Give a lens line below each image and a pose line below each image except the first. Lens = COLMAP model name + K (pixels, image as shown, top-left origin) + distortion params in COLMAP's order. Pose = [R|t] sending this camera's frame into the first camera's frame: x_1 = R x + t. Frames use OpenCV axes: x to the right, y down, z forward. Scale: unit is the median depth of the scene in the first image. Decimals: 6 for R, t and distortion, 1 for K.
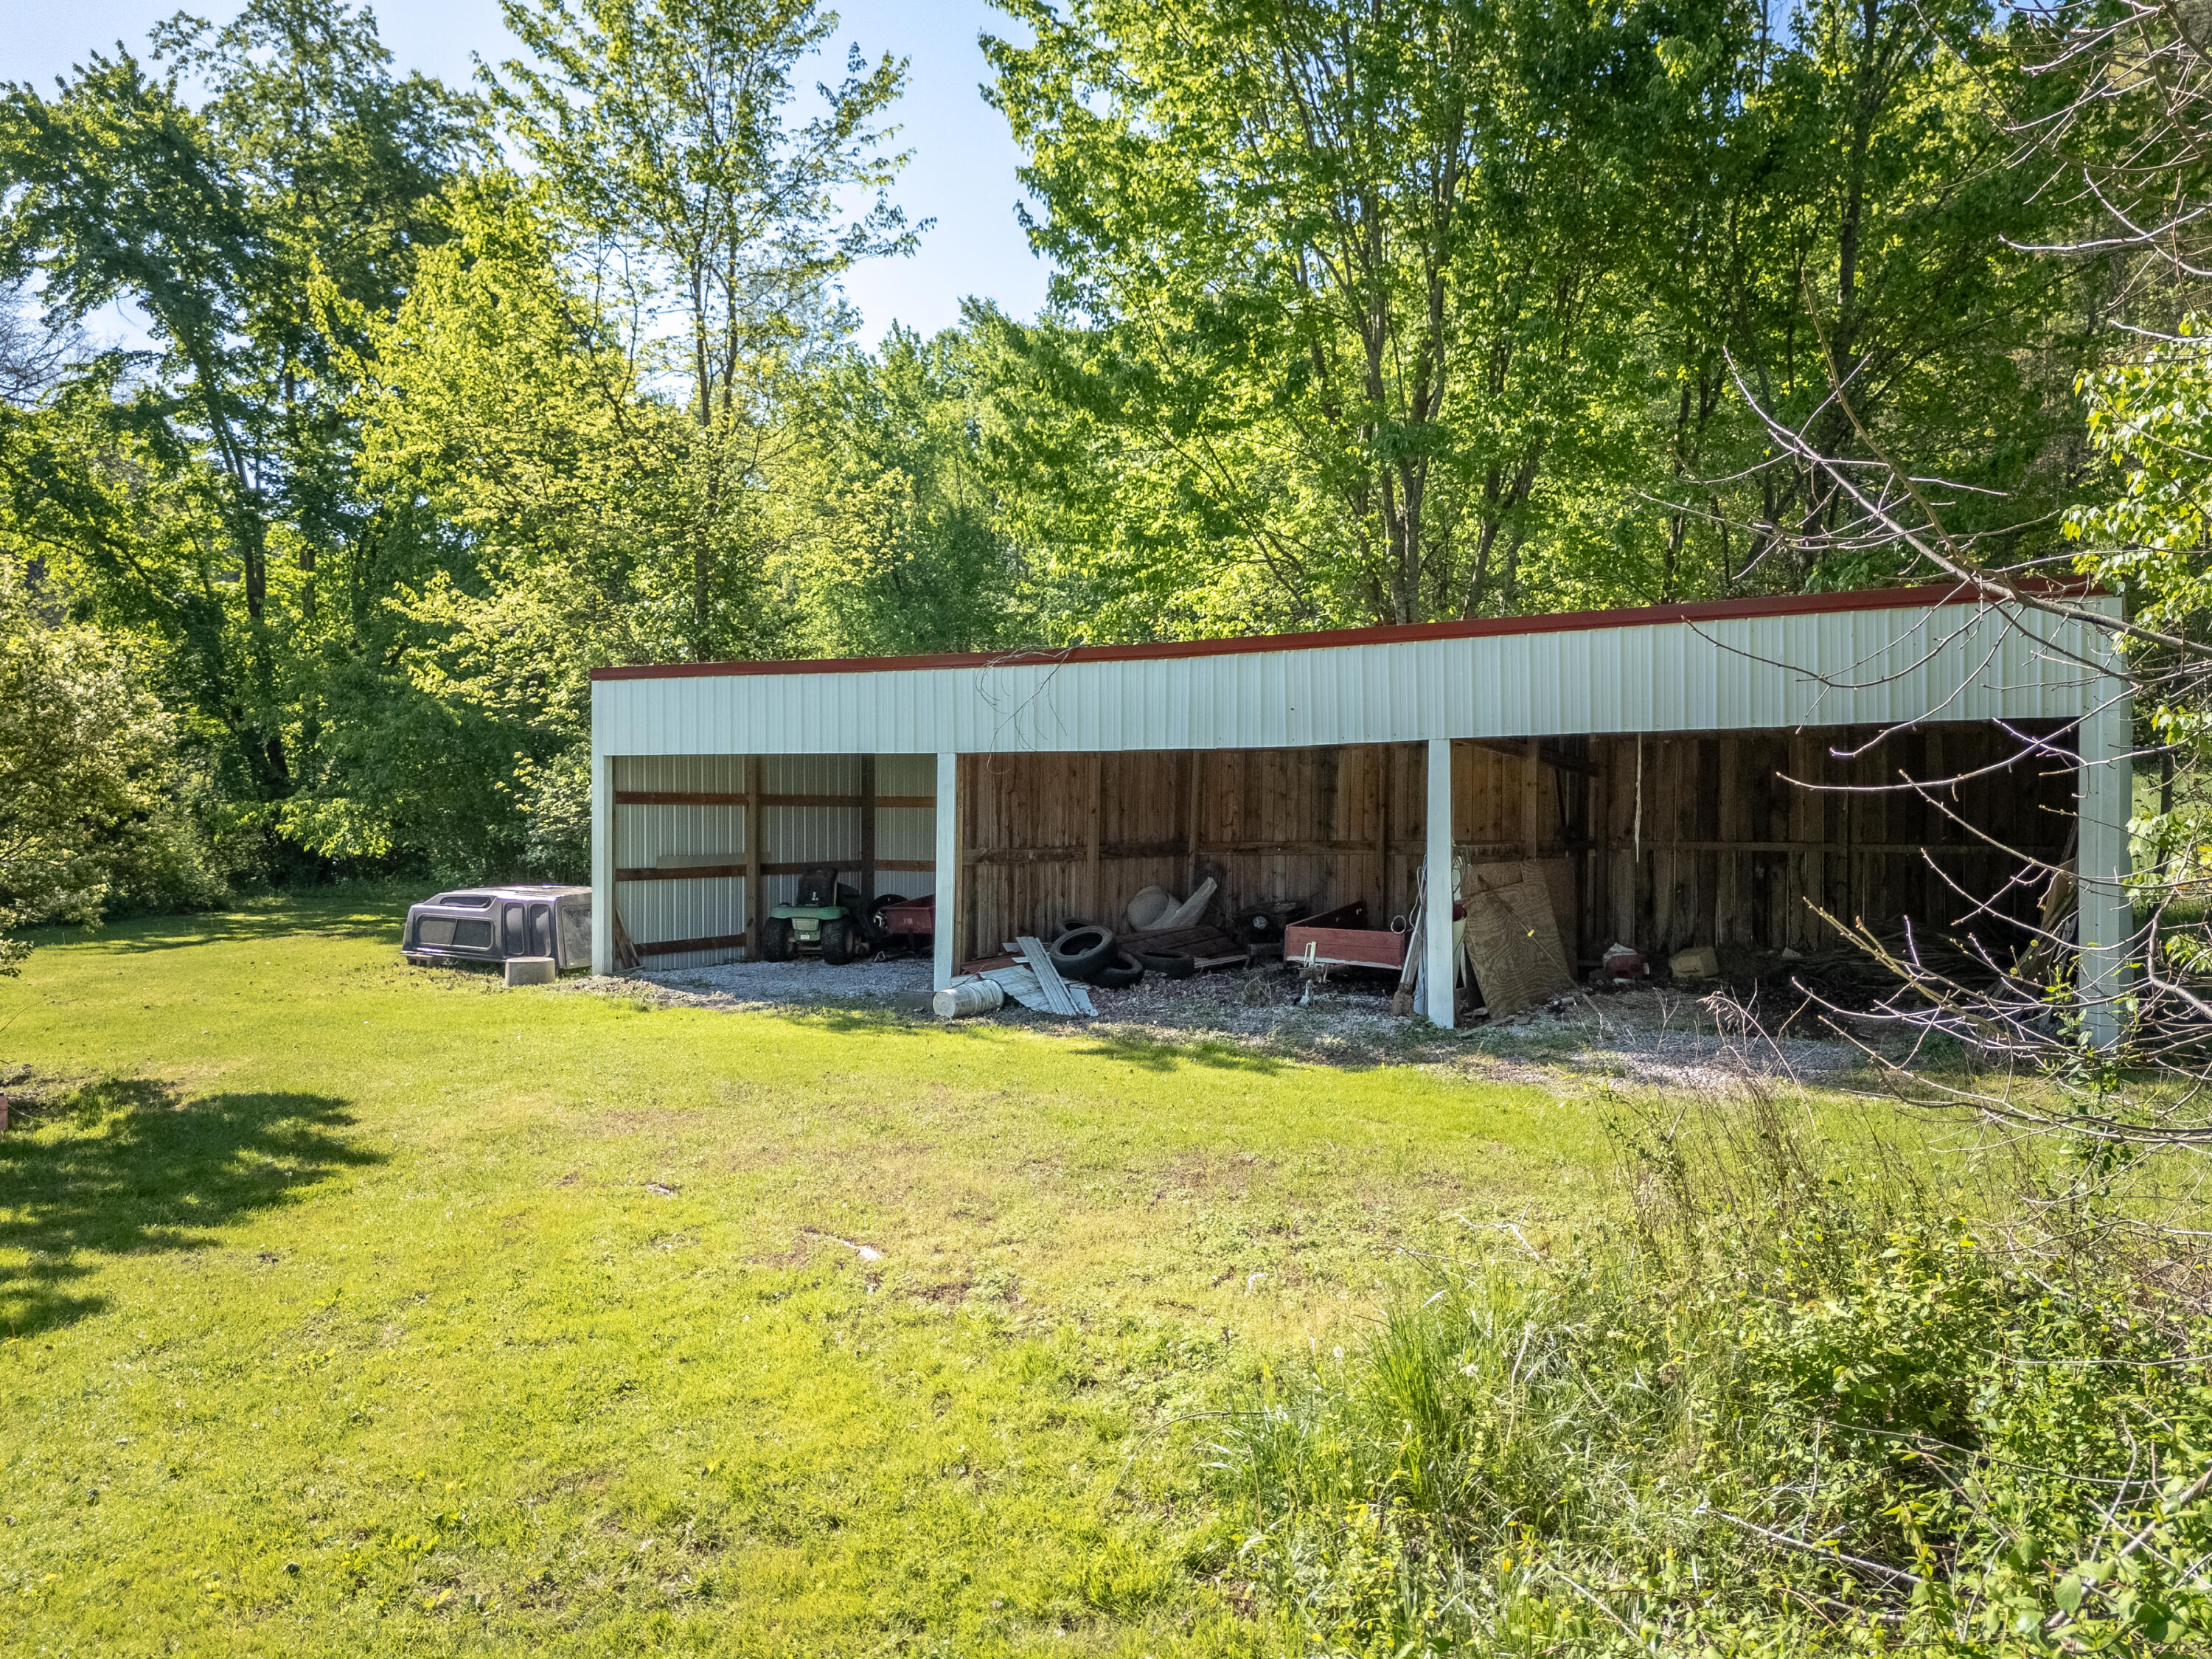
lens RADIAL K [[1654.3, 0, 1106.0], [0, 1654.3, 829.5], [0, 0, 1]] dist [0.111322, -0.150484]
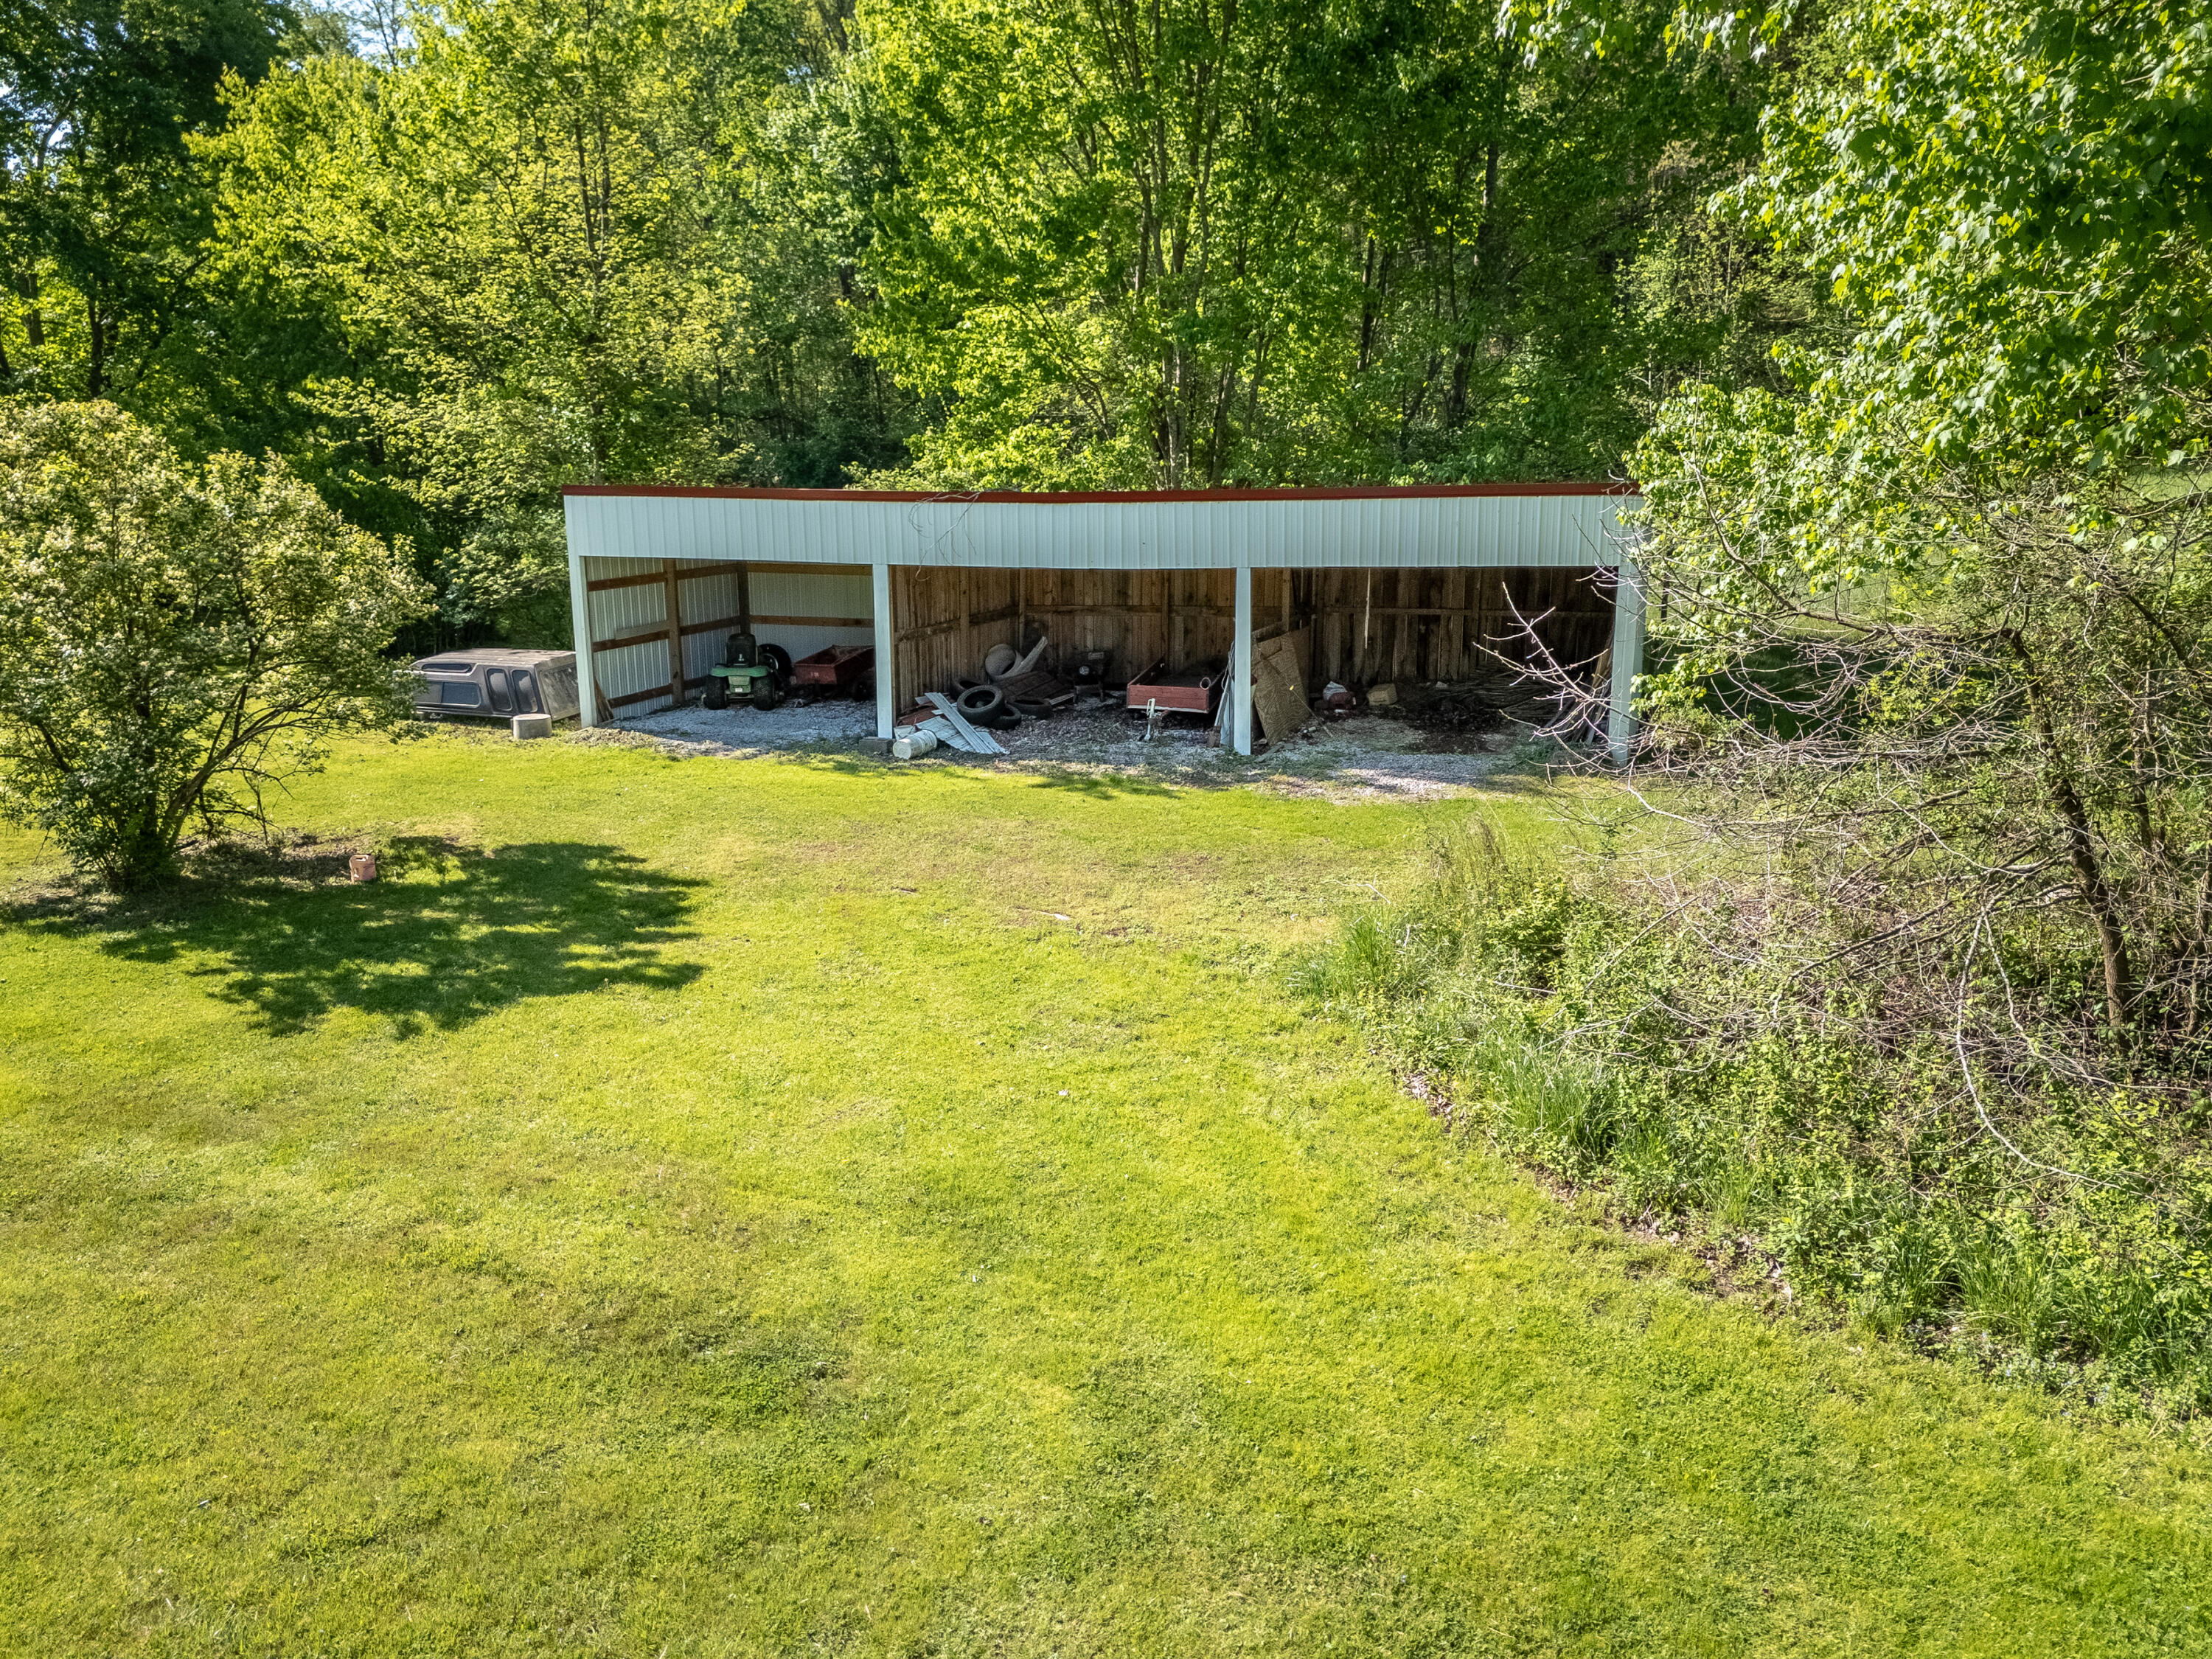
lens RADIAL K [[1633.0, 0, 1106.0], [0, 1633.0, 829.5], [0, 0, 1]] dist [0.072330, -0.071546]
pose [[0.975055, -0.054667, 0.215127, -0.219223], [0.008777, 0.977935, 0.208723, -0.113895], [-0.221791, -0.201628, 0.954020, -0.382070]]
